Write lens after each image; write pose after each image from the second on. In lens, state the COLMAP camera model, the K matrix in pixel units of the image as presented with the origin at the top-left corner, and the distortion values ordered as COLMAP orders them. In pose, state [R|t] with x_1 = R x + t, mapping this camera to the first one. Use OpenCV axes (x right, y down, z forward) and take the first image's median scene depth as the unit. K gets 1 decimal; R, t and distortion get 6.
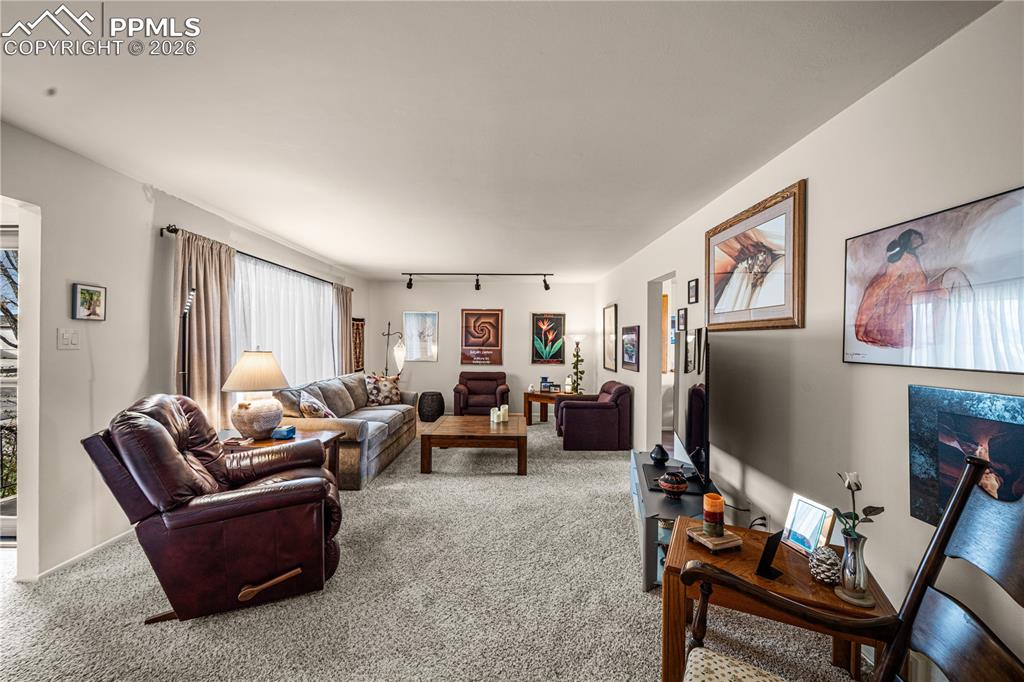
lens RADIAL K [[418.6, 0, 512.6], [0, 418.6, 346.2], [0, 0, 1]] dist [-0.001287, 0.000710]
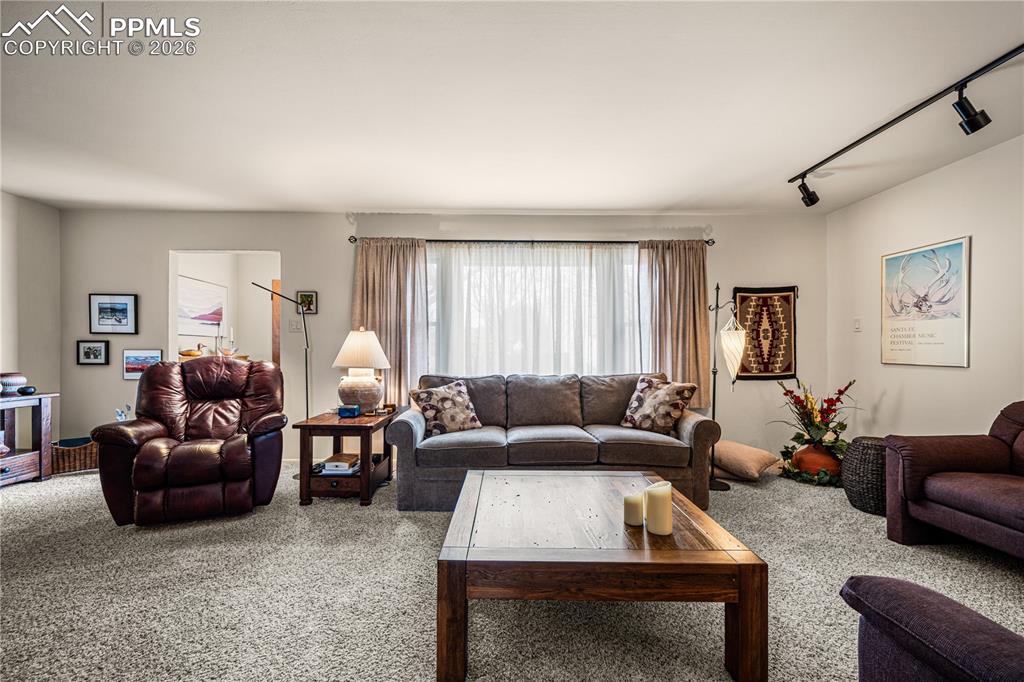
lens RADIAL K [[418.6, 0, 510.5], [0, 418.6, 345.0], [0, 0, 1]] dist [-0.001287, 0.000710]
pose [[0.018325, -0.001189, -0.999831, 0.256093], [-0.006348, 0.999979, -0.001305, 0.023286], [0.999812, 0.006371, 0.018317, 0.755553]]
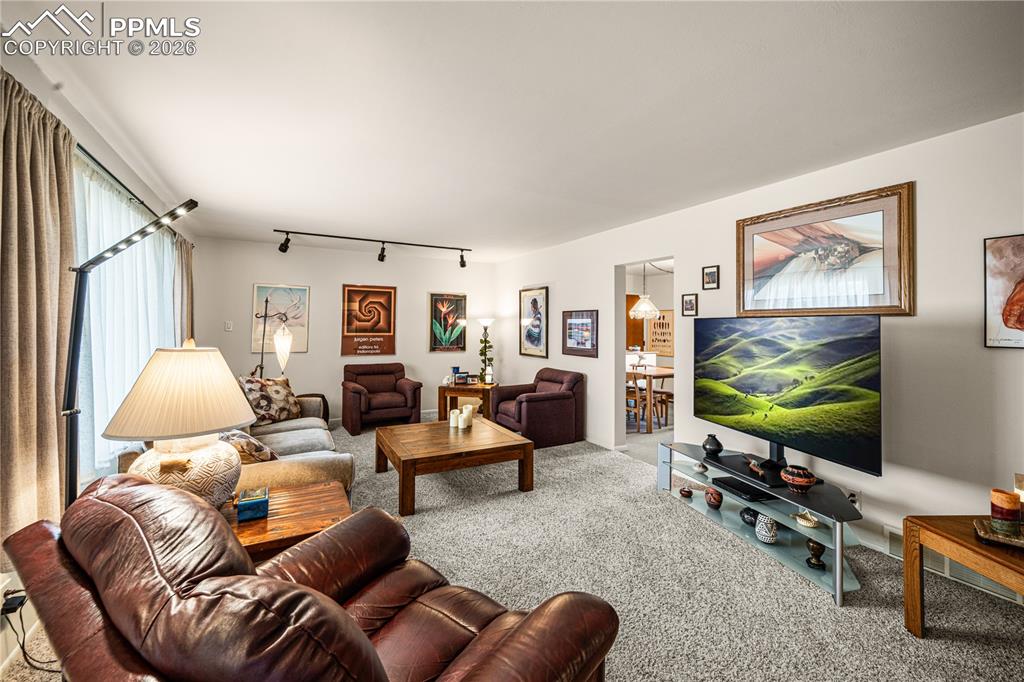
lens RADIAL K [[418.6, 0, 511.2], [0, 418.6, 320.1], [0, 0, 1]] dist [-0.001287, 0.000710]
pose [[0.871445, 0.005440, 0.490462, -0.293535], [0.005208, 0.999780, -0.020342, -0.005924], [-0.490465, 0.020281, 0.871225, 0.215184]]
